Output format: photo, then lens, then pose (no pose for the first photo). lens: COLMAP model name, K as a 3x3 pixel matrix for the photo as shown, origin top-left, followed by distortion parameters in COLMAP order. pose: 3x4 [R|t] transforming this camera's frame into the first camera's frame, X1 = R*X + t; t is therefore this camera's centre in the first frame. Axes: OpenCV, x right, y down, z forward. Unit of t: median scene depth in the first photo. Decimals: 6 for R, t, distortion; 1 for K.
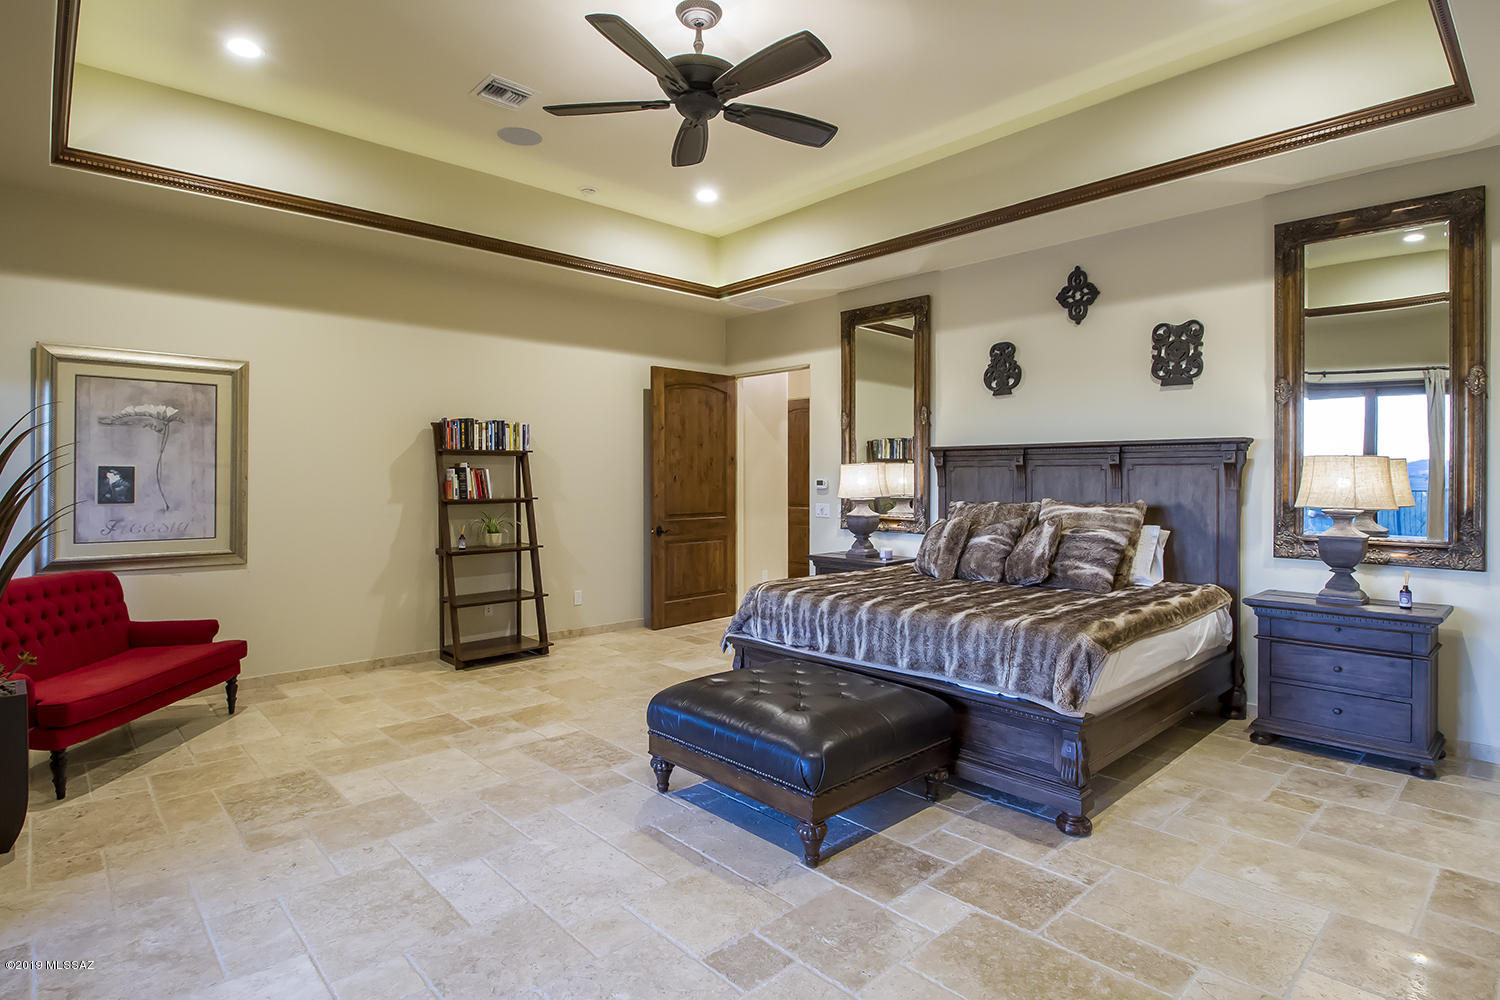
lens RADIAL K [[768.4, 0, 776.6], [0, 768.4, 482.1], [0, 0, 1]] dist [-0.003102, -0.001139]
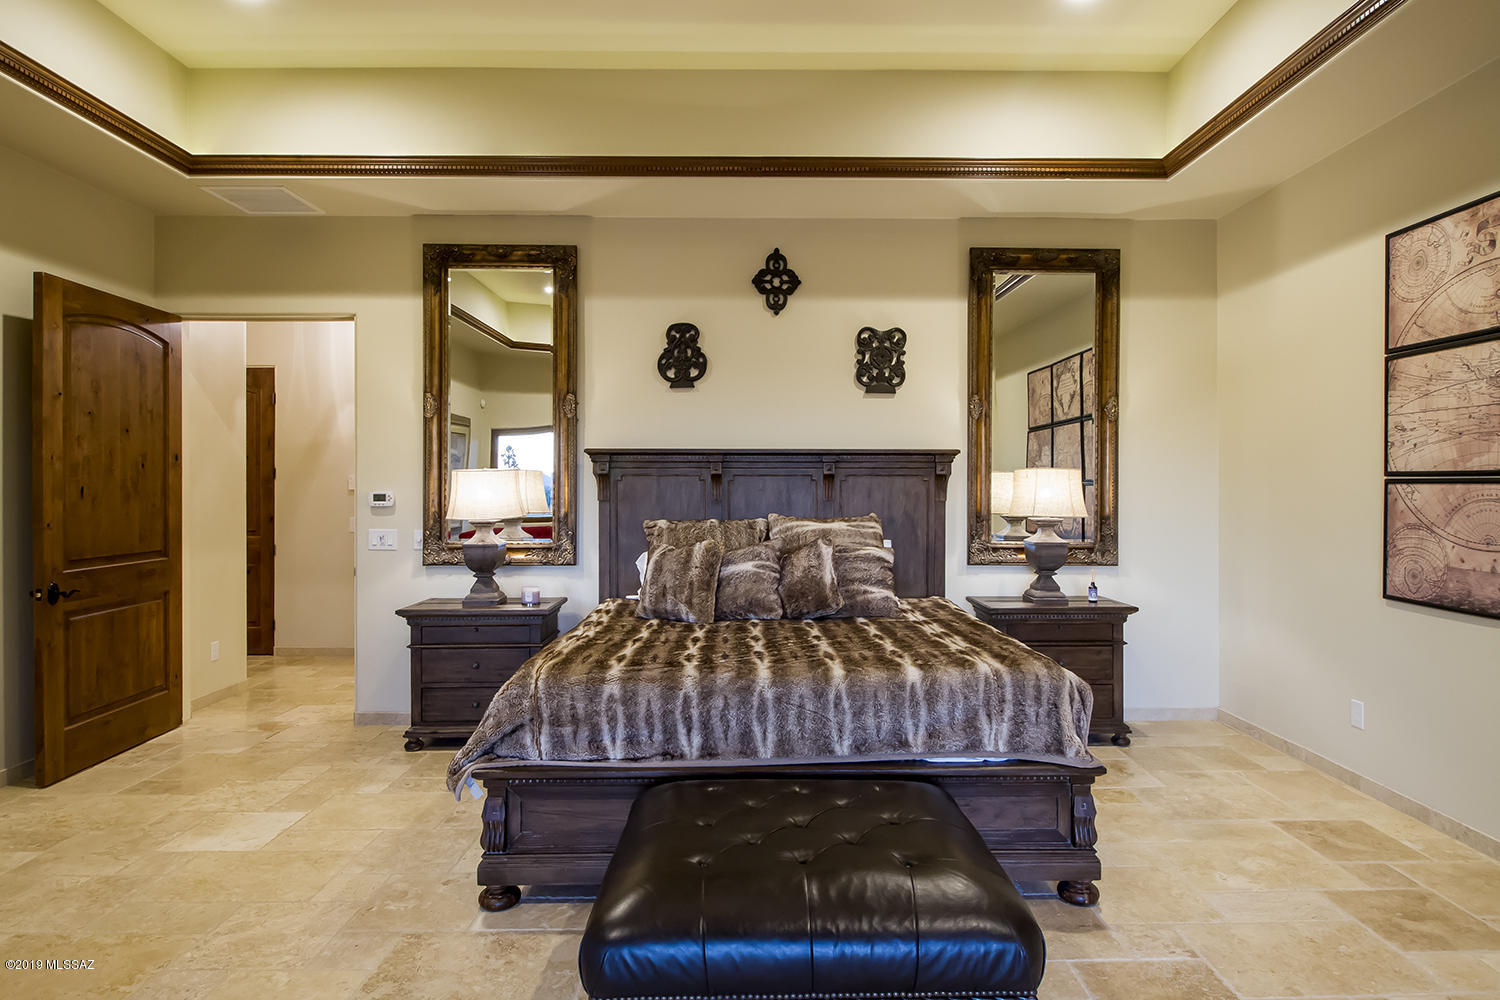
lens RADIAL K [[827.3, 0, 754.1], [0, 827.3, 495.0], [0, 0, 1]] dist [0.012188, -0.018663]
pose [[0.682490, -0.005958, 0.730870, -0.343936], [0.005435, 0.999980, 0.003076, -0.002510], [-0.730874, 0.001873, 0.682509, 0.403081]]
